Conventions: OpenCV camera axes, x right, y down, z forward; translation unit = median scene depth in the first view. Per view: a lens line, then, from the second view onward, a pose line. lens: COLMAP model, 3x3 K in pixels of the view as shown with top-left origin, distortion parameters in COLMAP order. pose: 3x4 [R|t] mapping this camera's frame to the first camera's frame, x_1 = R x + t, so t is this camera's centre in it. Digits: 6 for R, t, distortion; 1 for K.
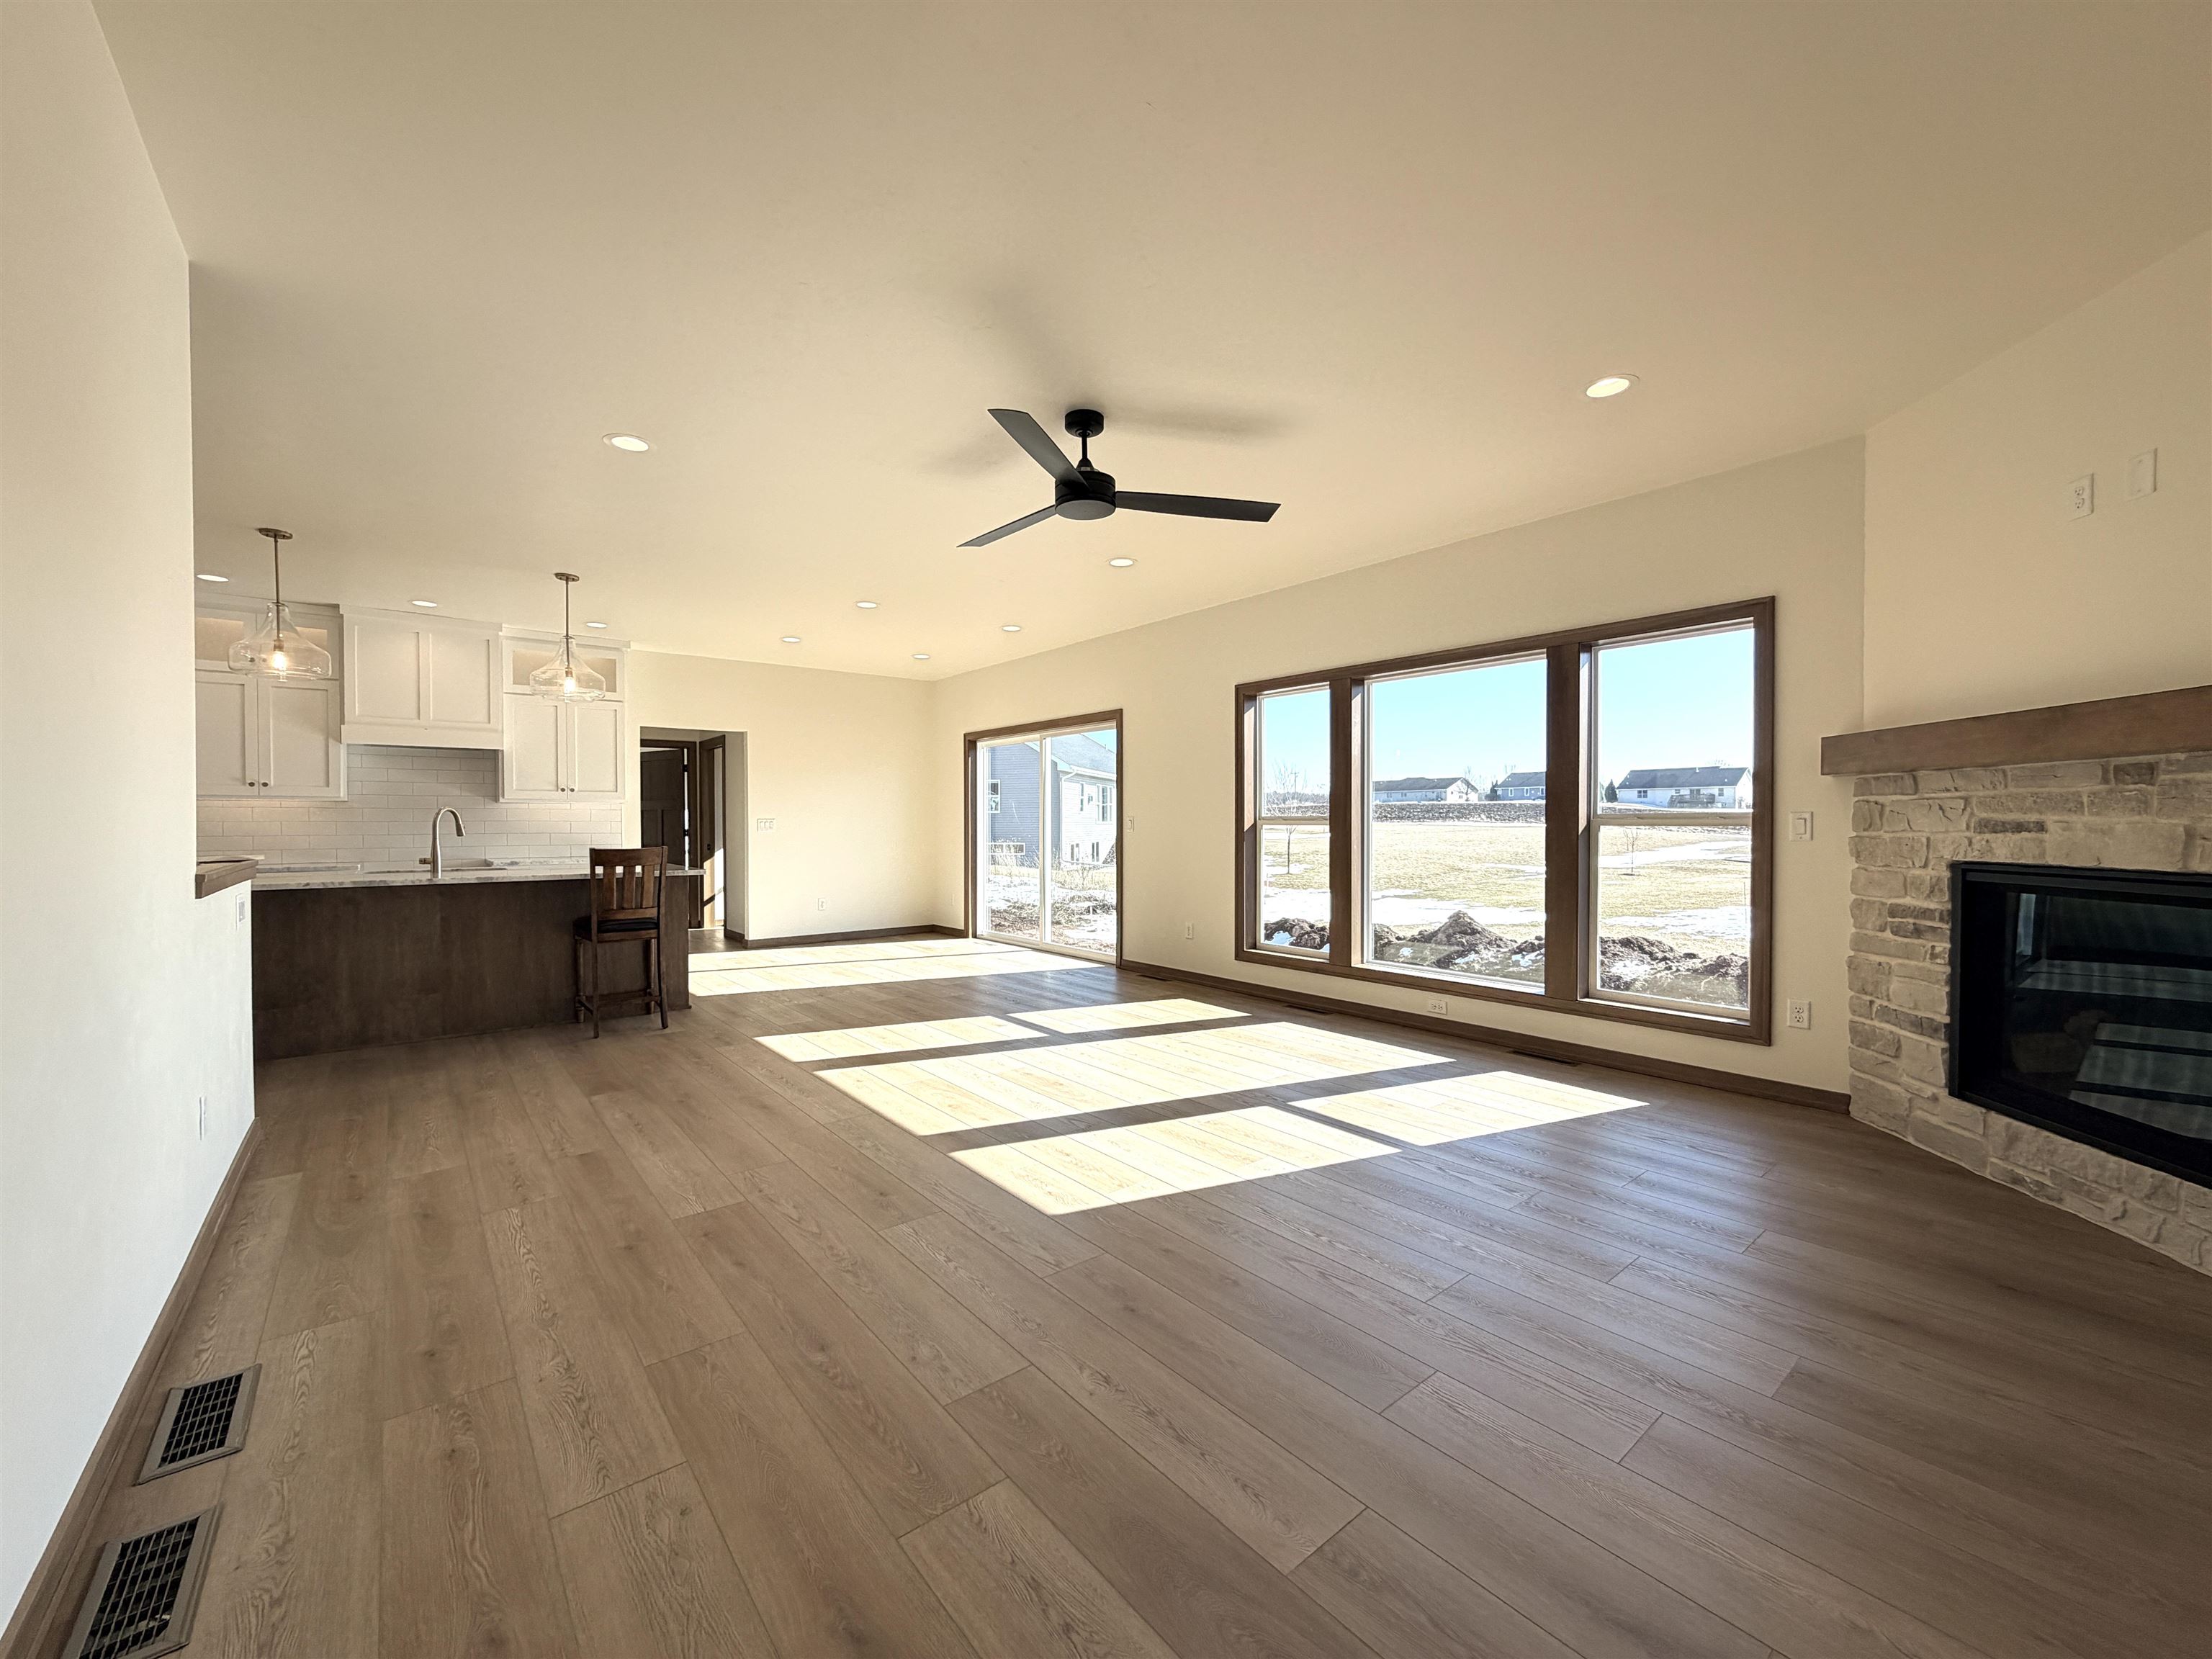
lens RADIAL K [[879.2, 0, 1099.0], [0, 879.2, 833.6], [0, 0, 1]] dist [0.000472, -0.000342]
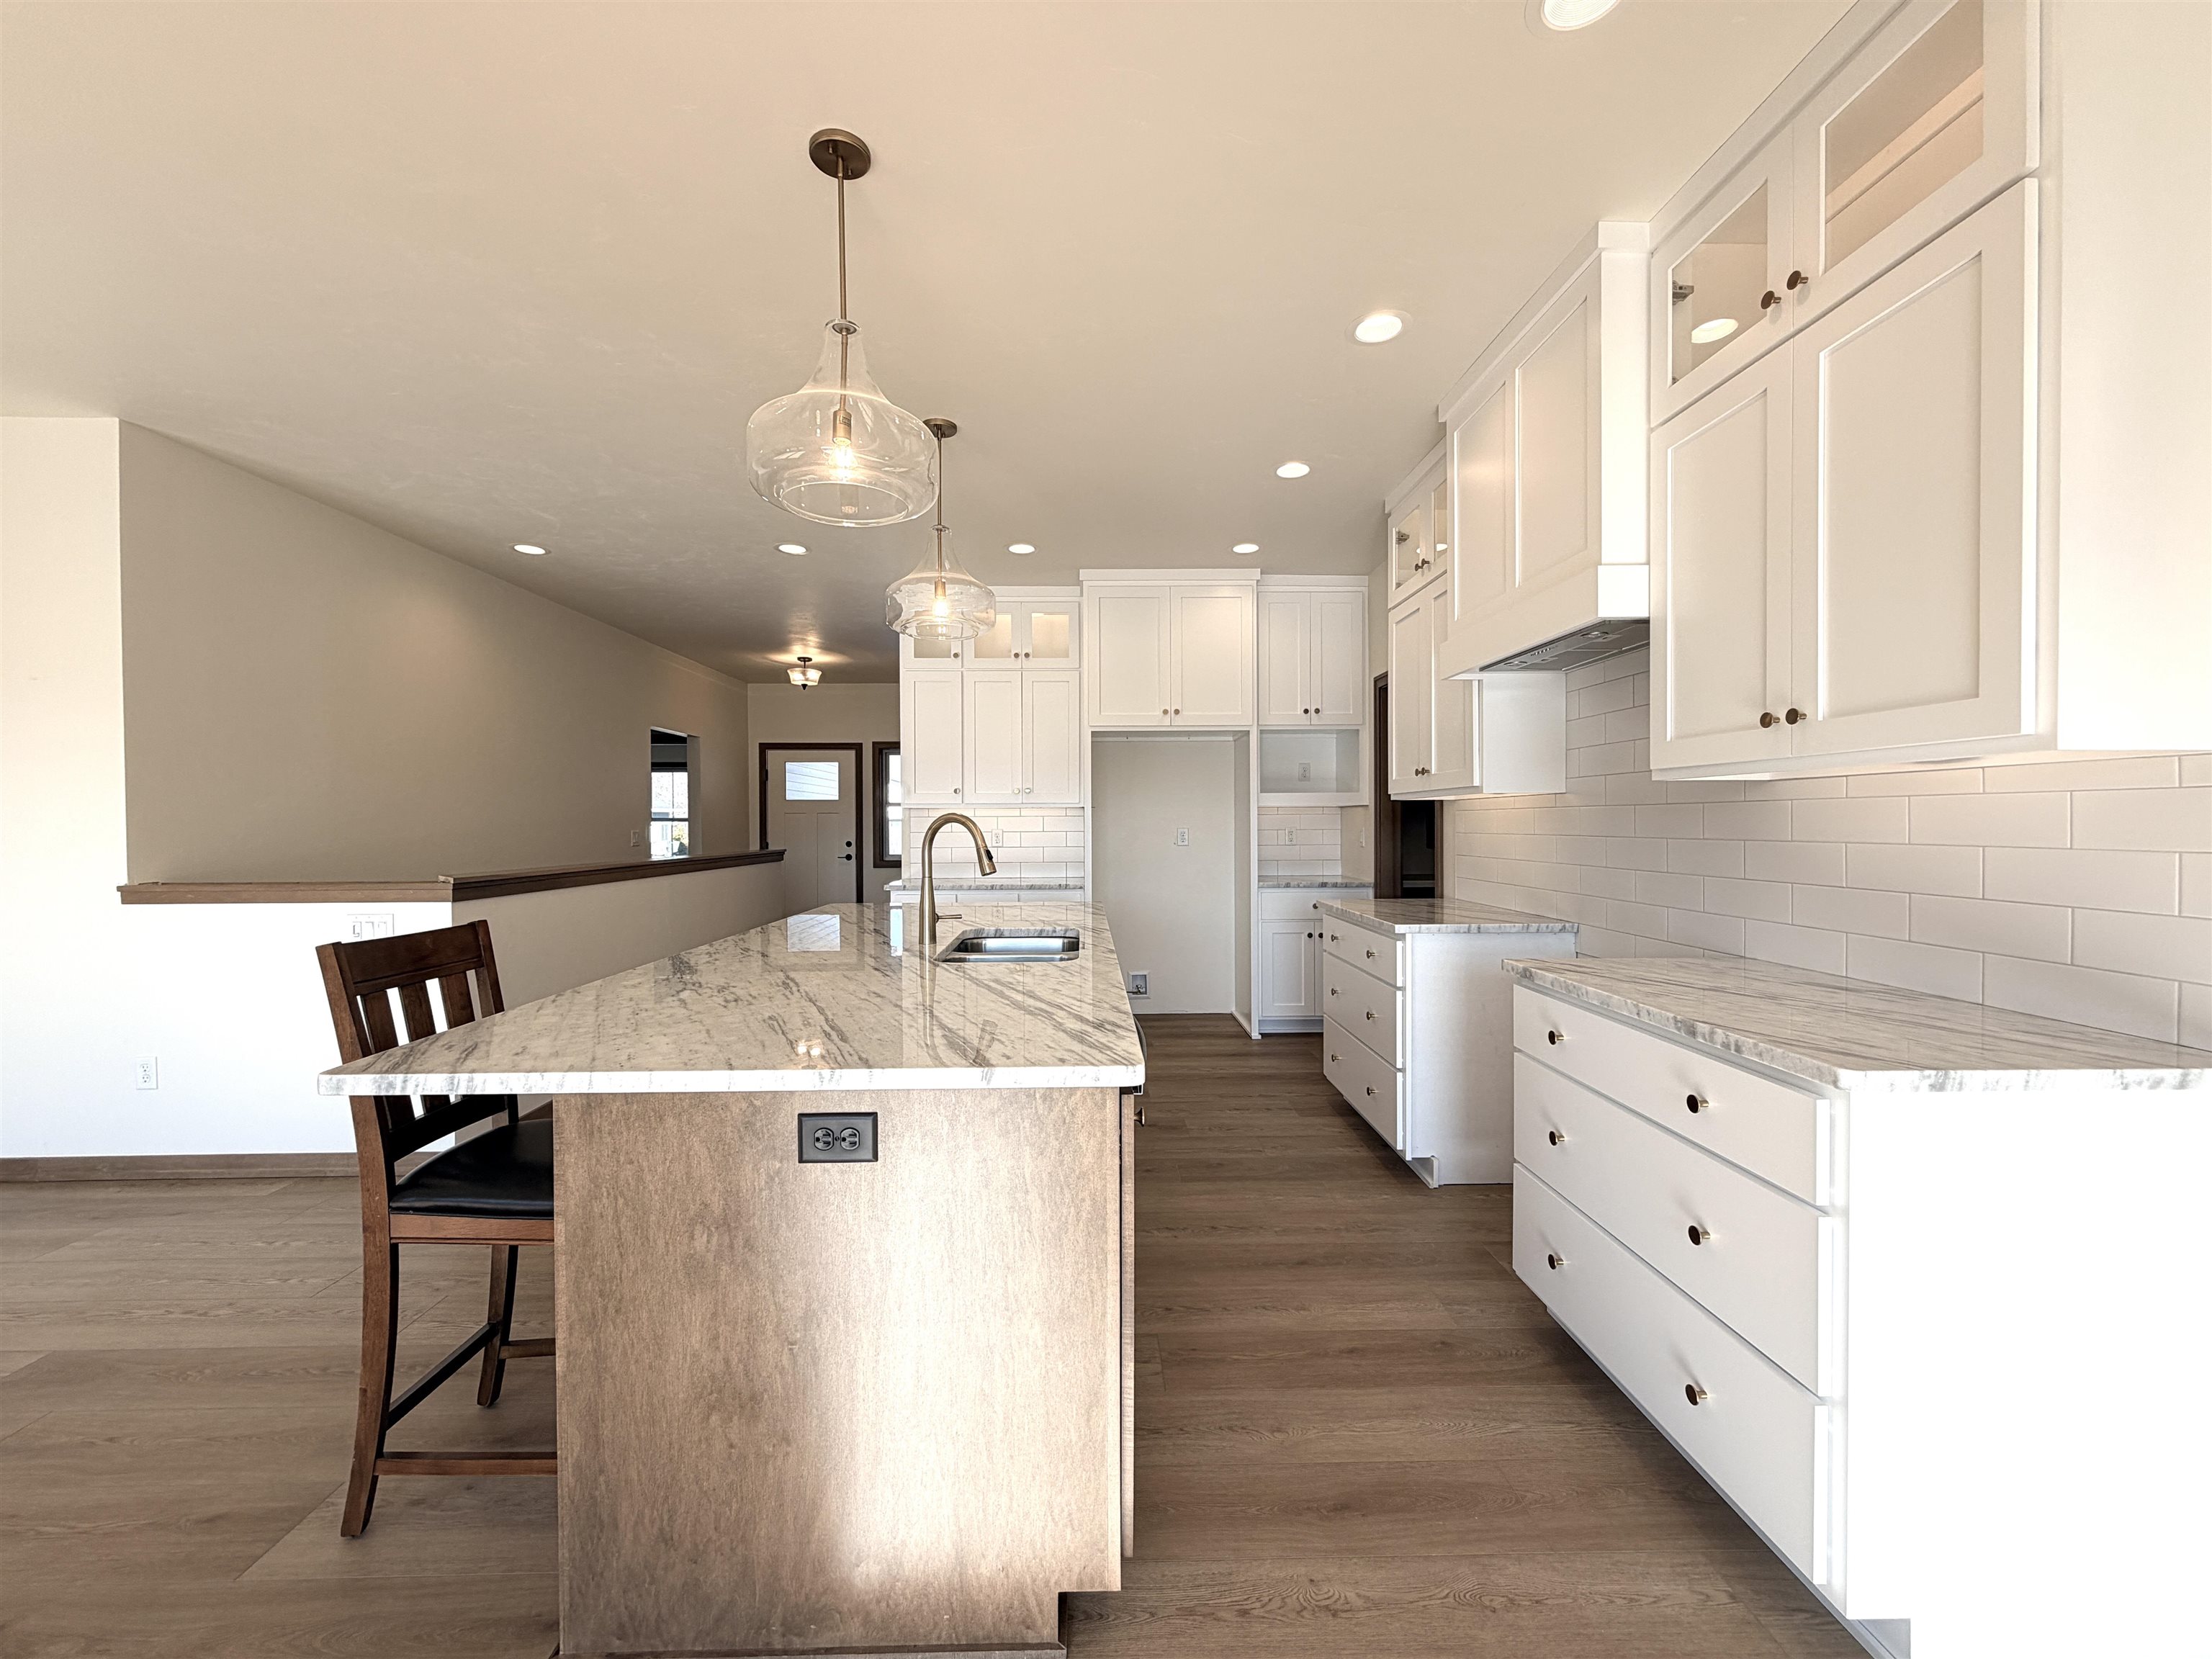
lens RADIAL K [[879.2, 0, 1096.5], [0, 879.2, 831.6], [0, 0, 1]] dist [0.000472, -0.000342]
pose [[-0.610436, 0.013969, -0.791943, -0.458134], [-0.004058, 0.999776, 0.020763, -0.035017], [0.792055, 0.015888, -0.610242, 1.545256]]
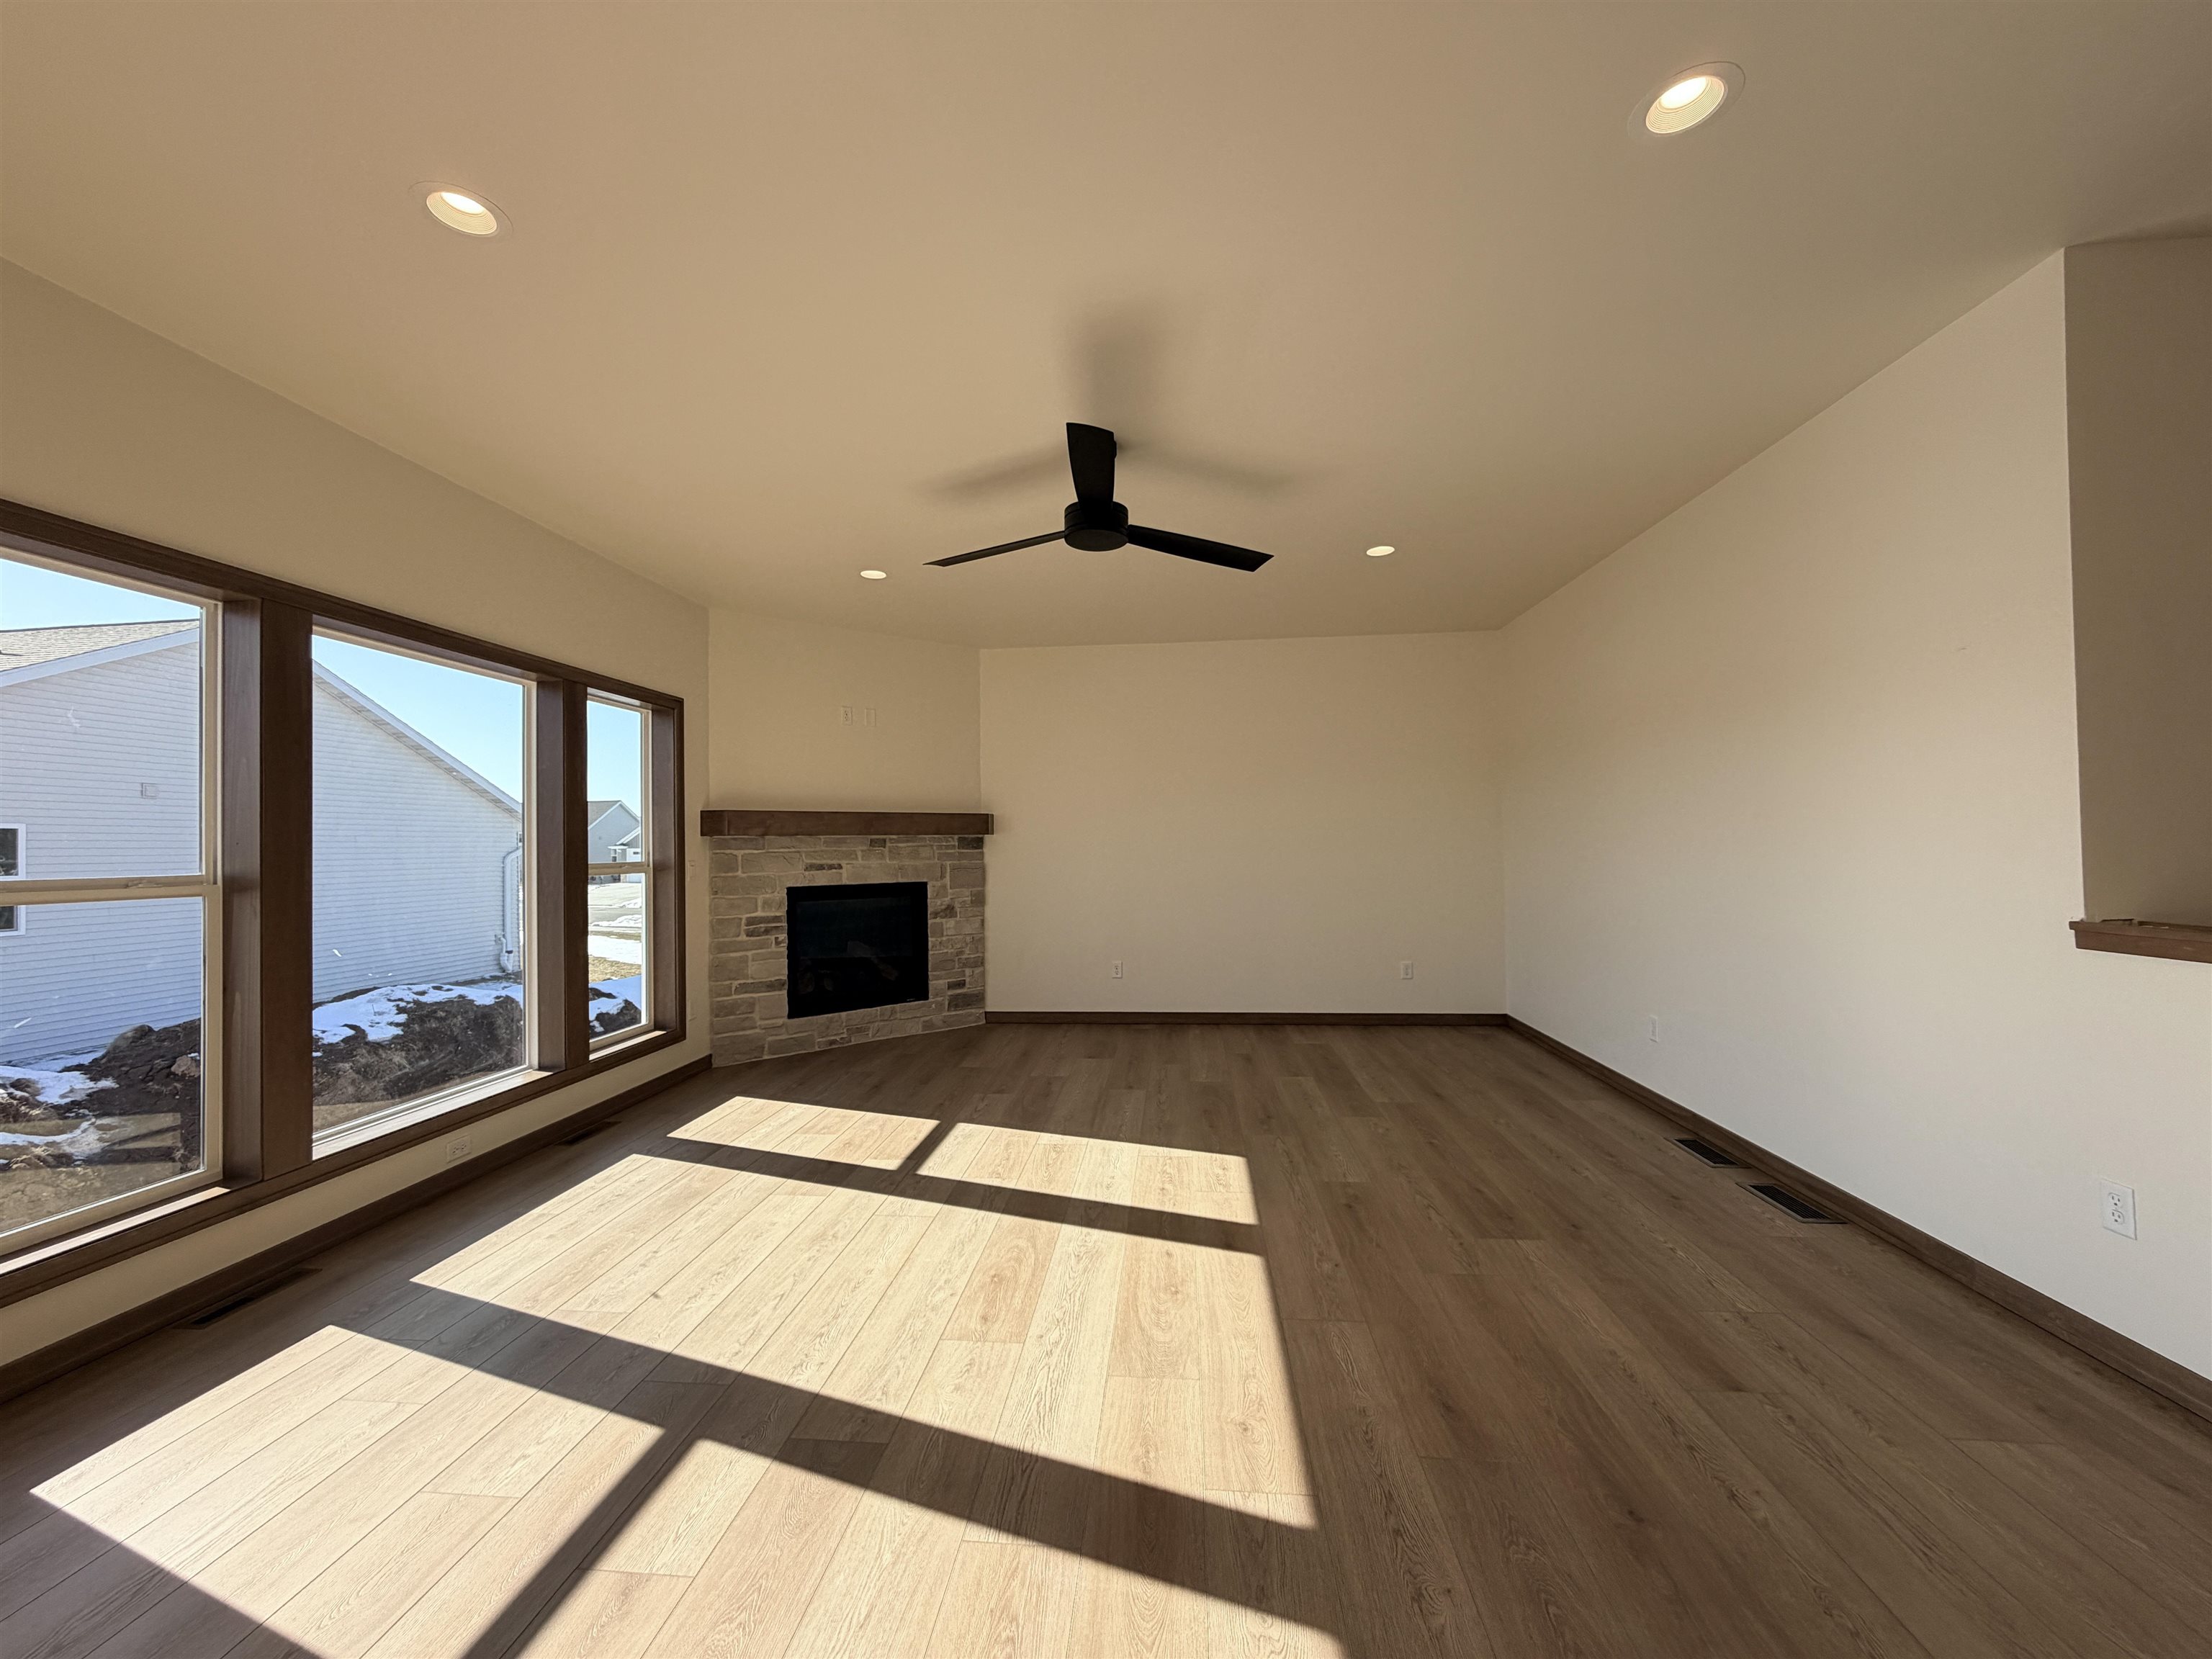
lens RADIAL K [[879.2, 0, 1097.1], [0, 879.2, 832.4], [0, 0, 1]] dist [0.000472, -0.000342]
pose [[-0.716196, 0.024535, 0.697468, -0.490245], [0.026067, 0.999625, -0.008396, -0.032924], [-0.697412, 0.012168, -0.716567, 1.230687]]
